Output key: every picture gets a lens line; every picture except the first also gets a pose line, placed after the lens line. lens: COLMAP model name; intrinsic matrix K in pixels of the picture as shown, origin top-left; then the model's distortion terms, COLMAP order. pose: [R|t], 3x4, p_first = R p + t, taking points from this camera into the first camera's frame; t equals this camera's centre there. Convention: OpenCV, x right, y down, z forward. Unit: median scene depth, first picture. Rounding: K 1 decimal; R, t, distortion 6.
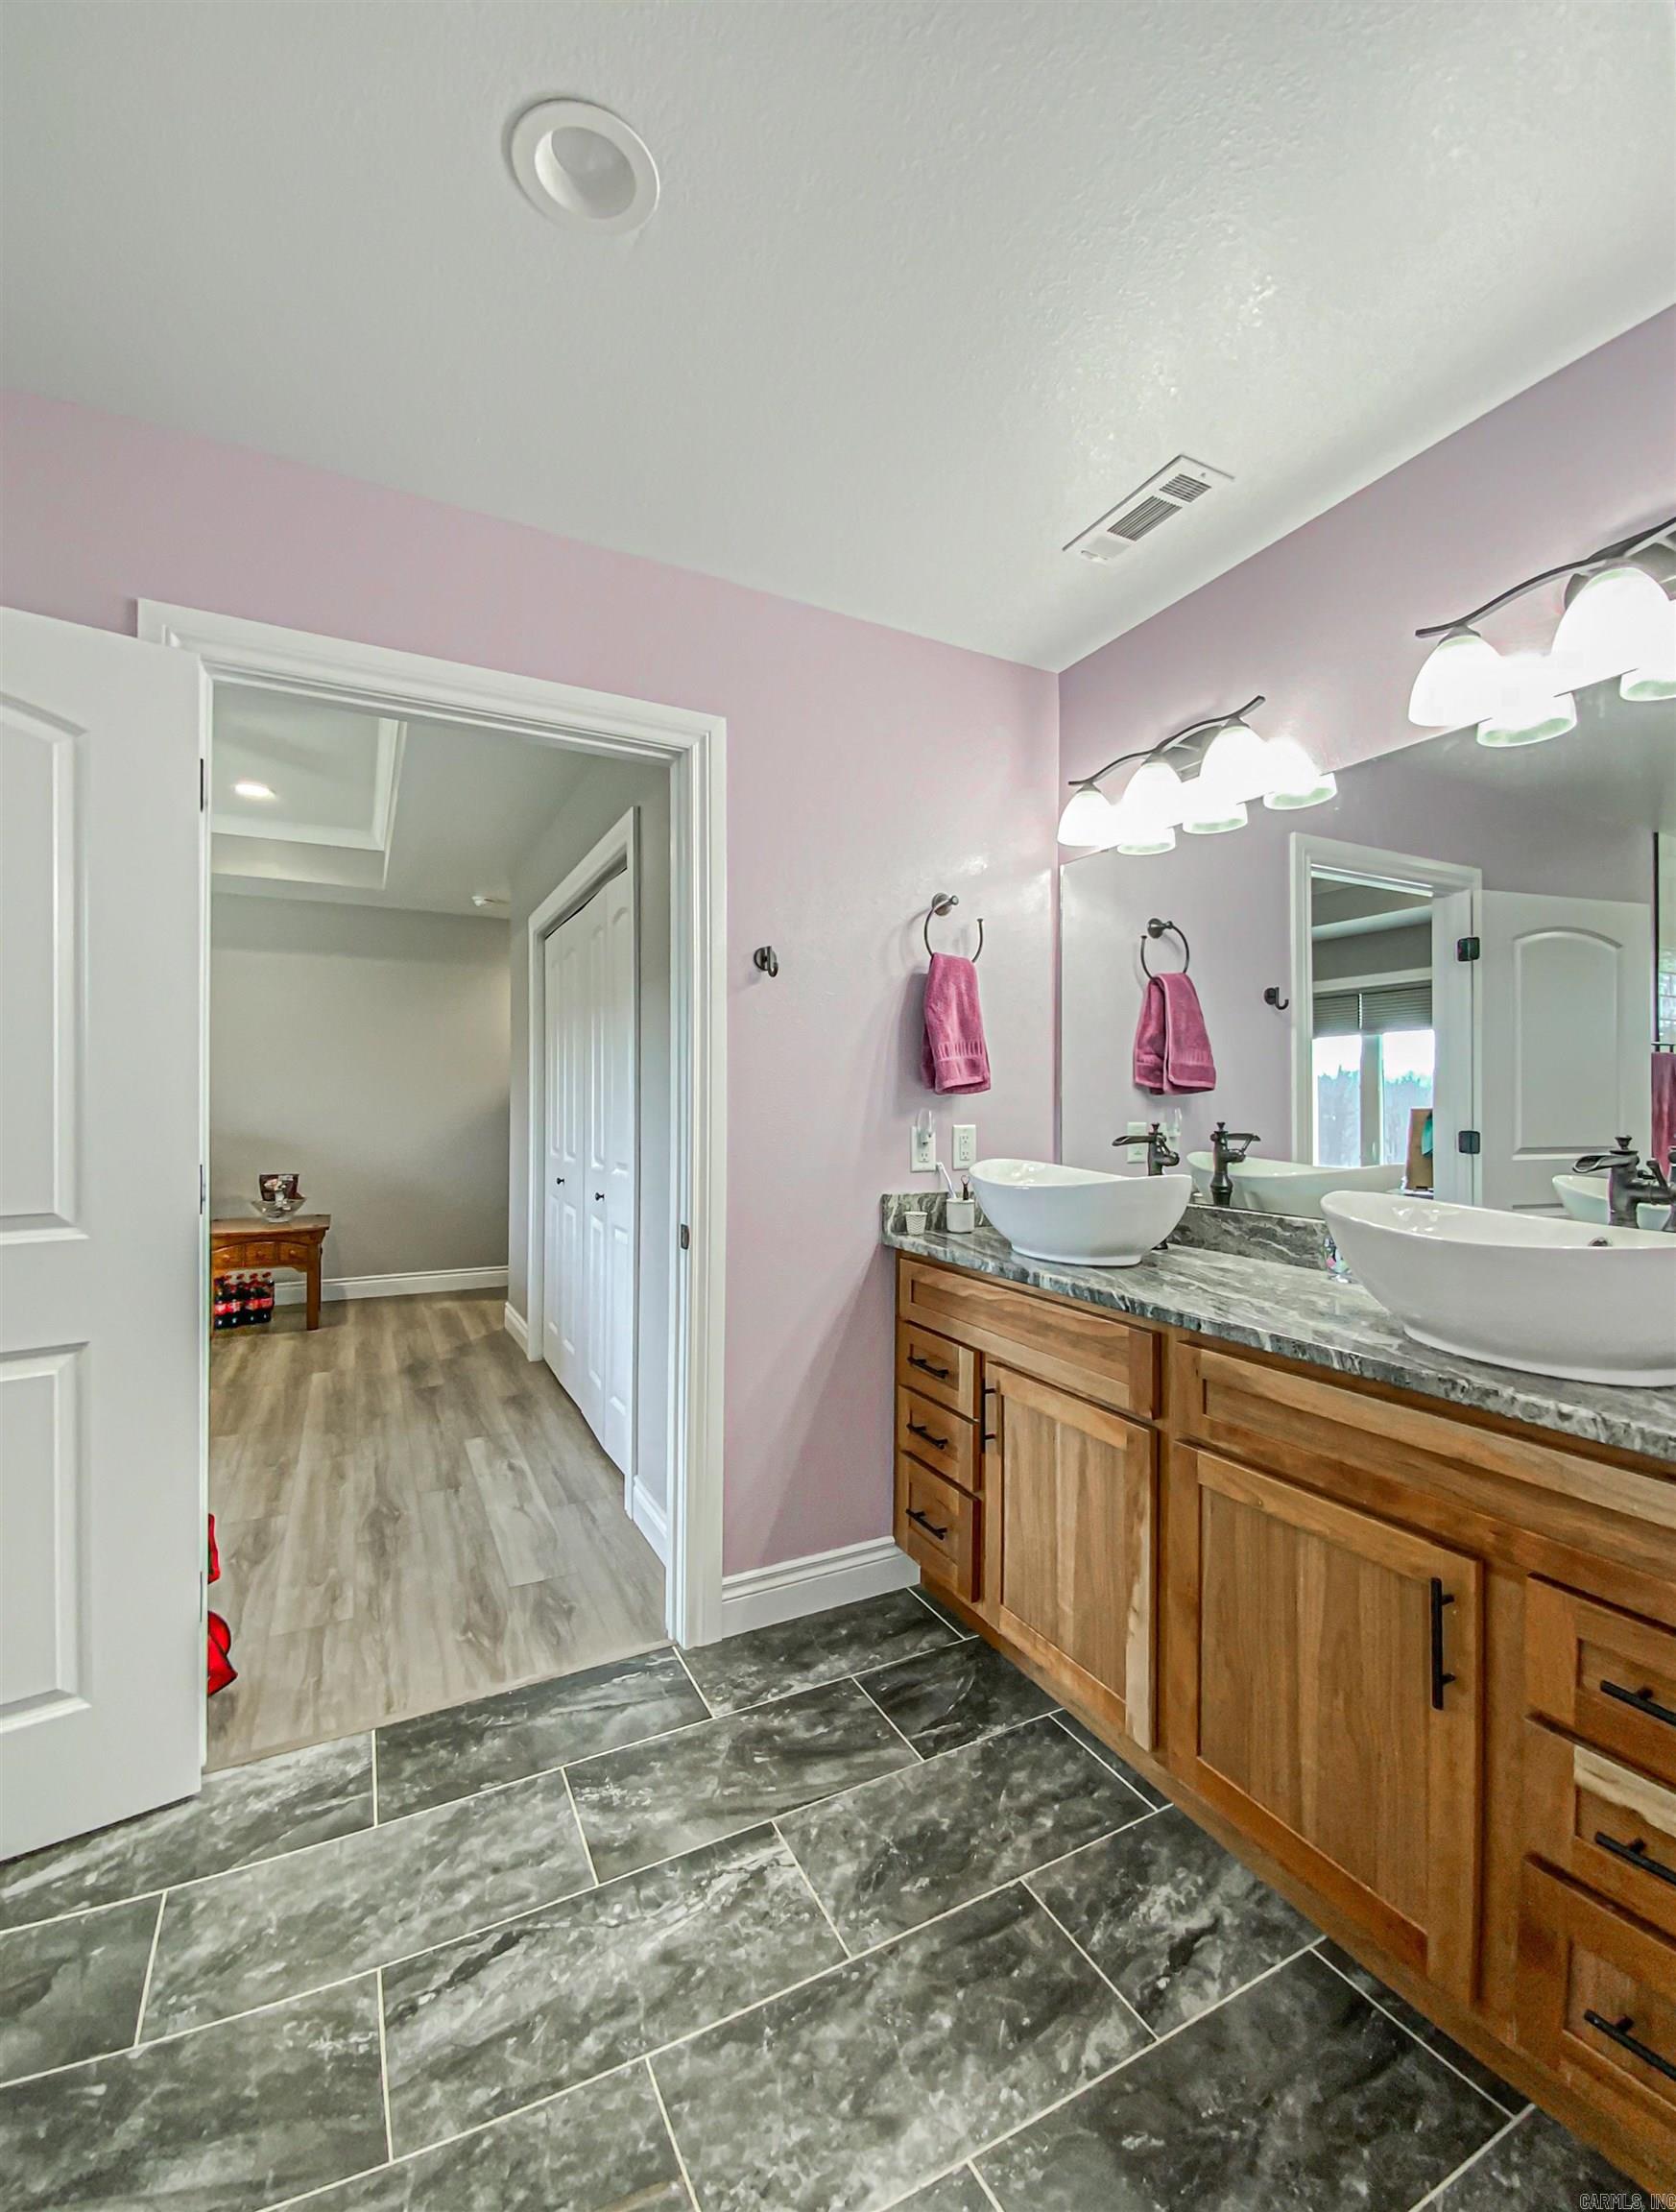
lens RADIAL K [[934.0, 0, 838.0], [0, 934.0, 1106.0], [0, 0, 1]] dist [0.000445, 0.000023]
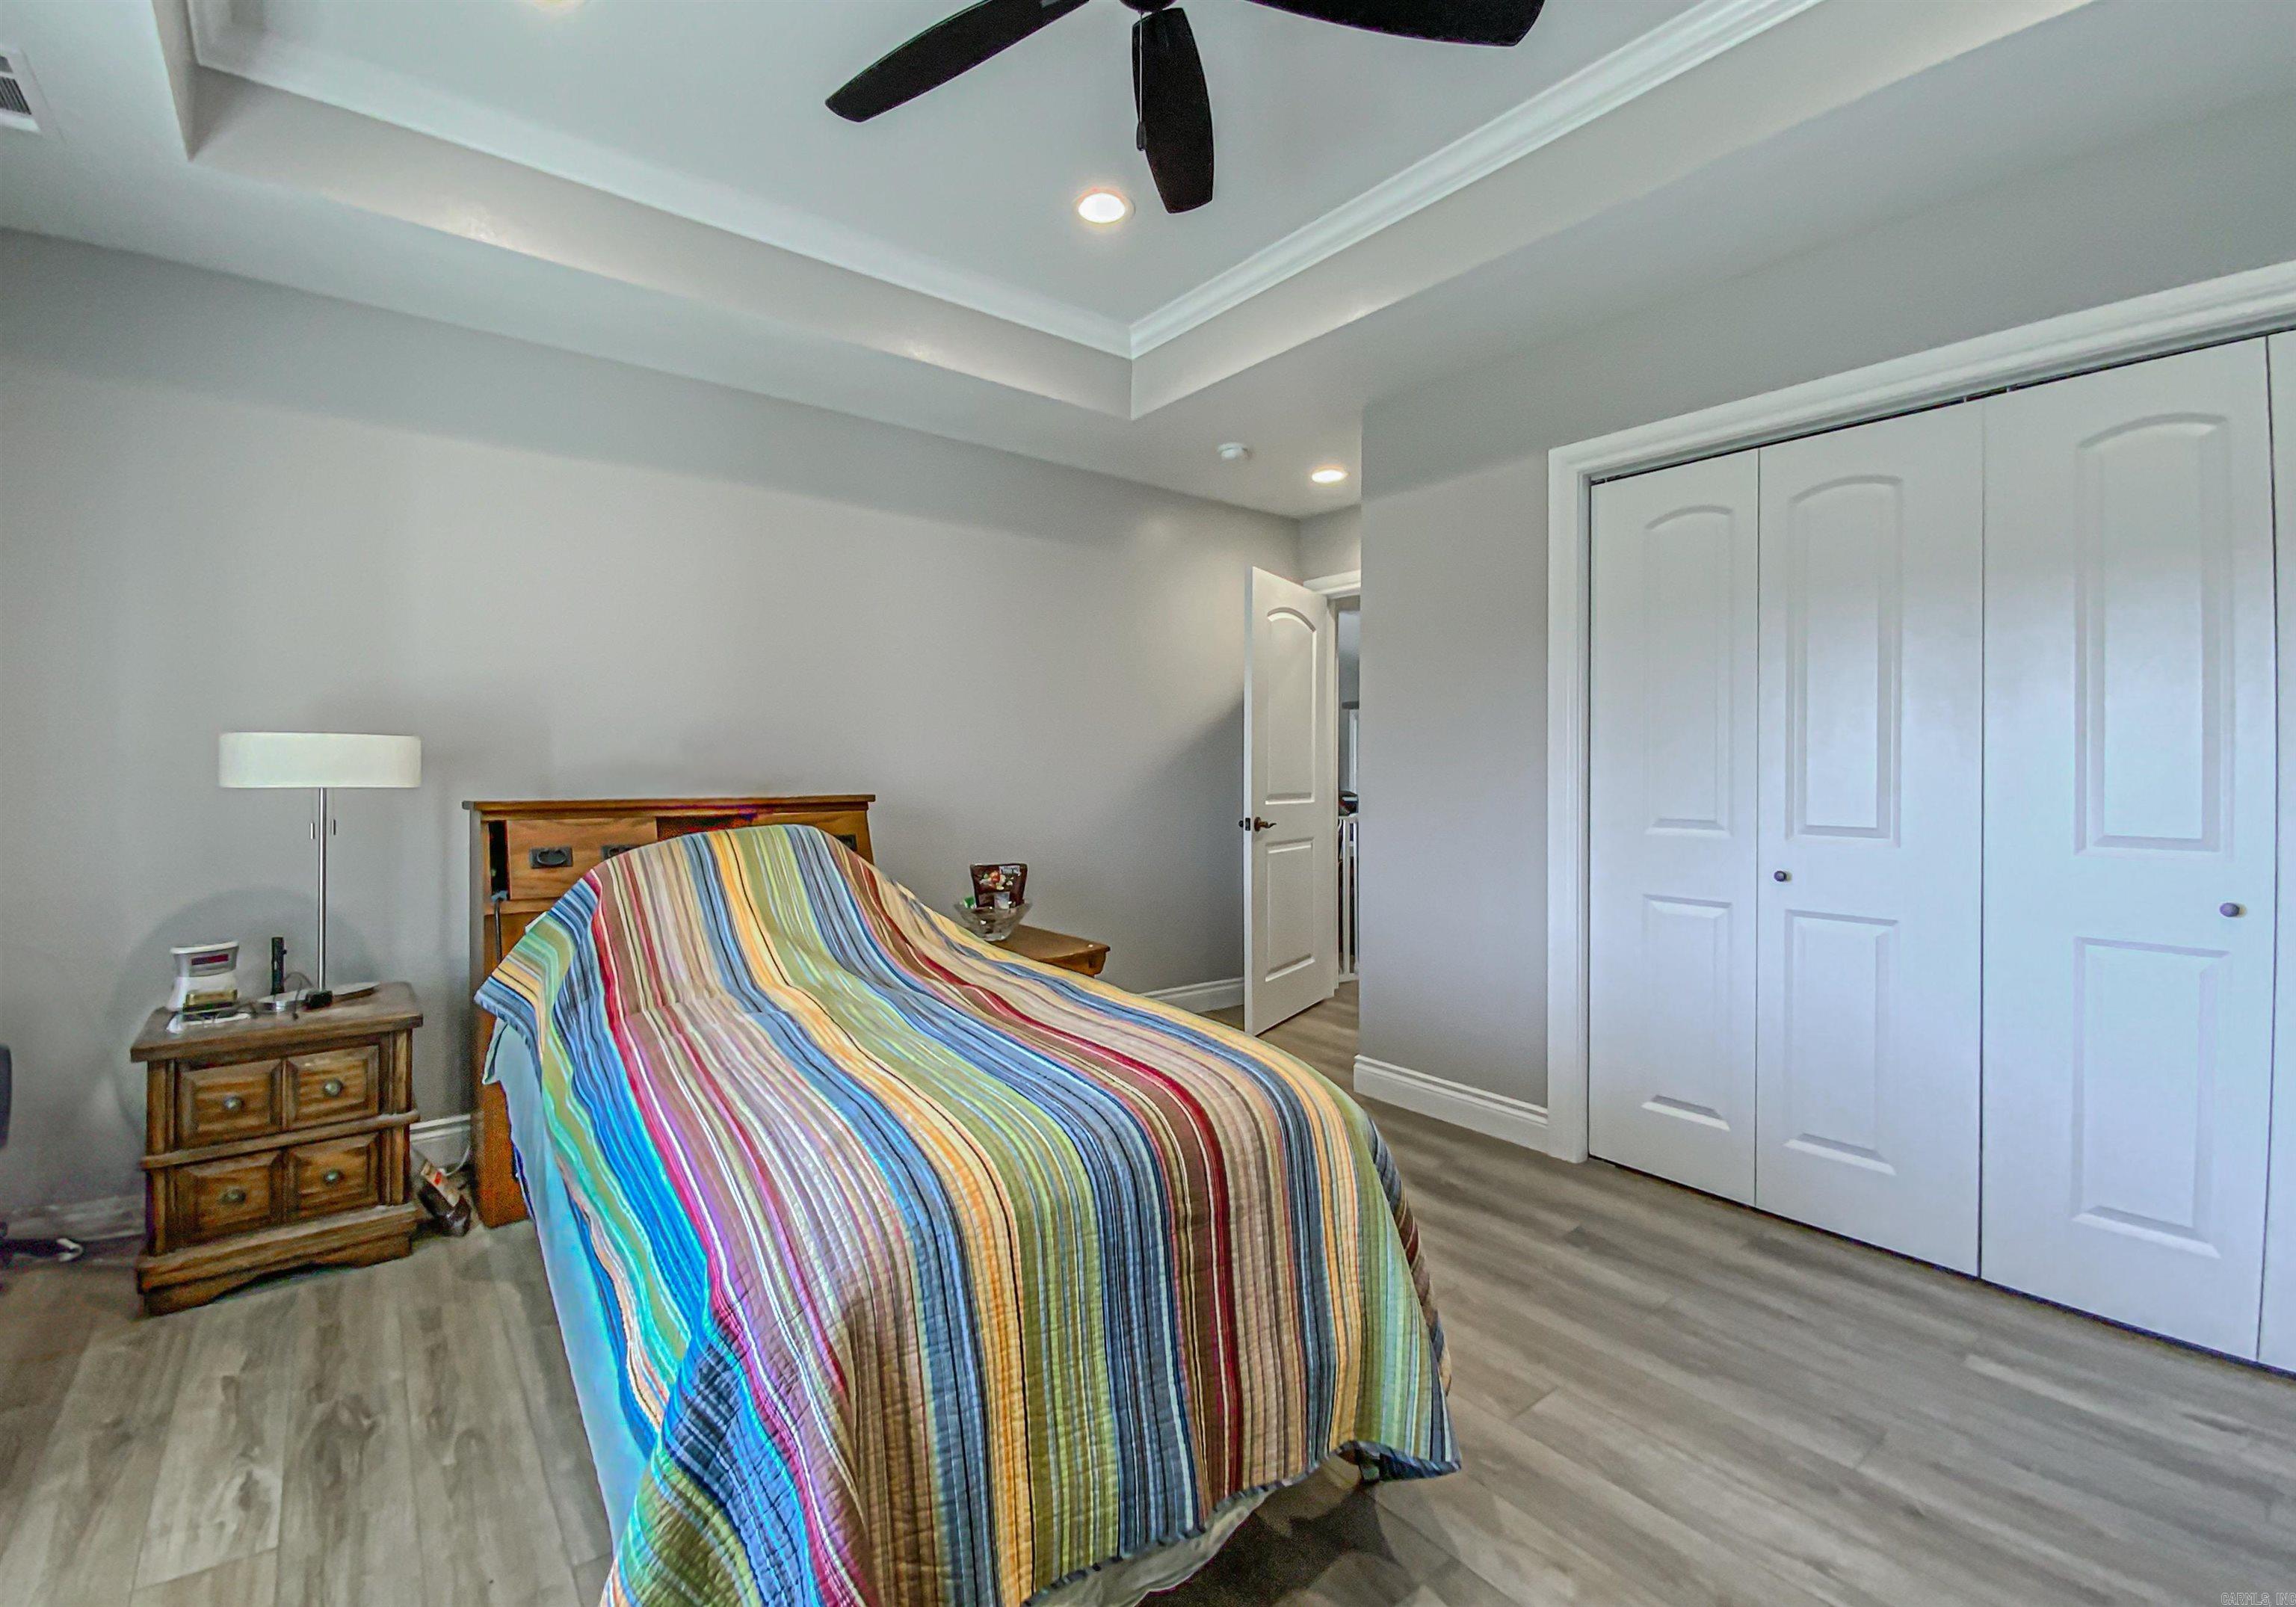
lens RADIAL K [[1023.9, 0, 1145.1], [0, 1023.9, 770.9], [0, 0, 1]] dist [0.001099, 0.000177]
pose [[0.982302, 0.003289, 0.187277, -0.821339], [-0.004066, 0.999985, 0.003764, 0.013262], [-0.187262, -0.004459, 0.982300, 0.430435]]
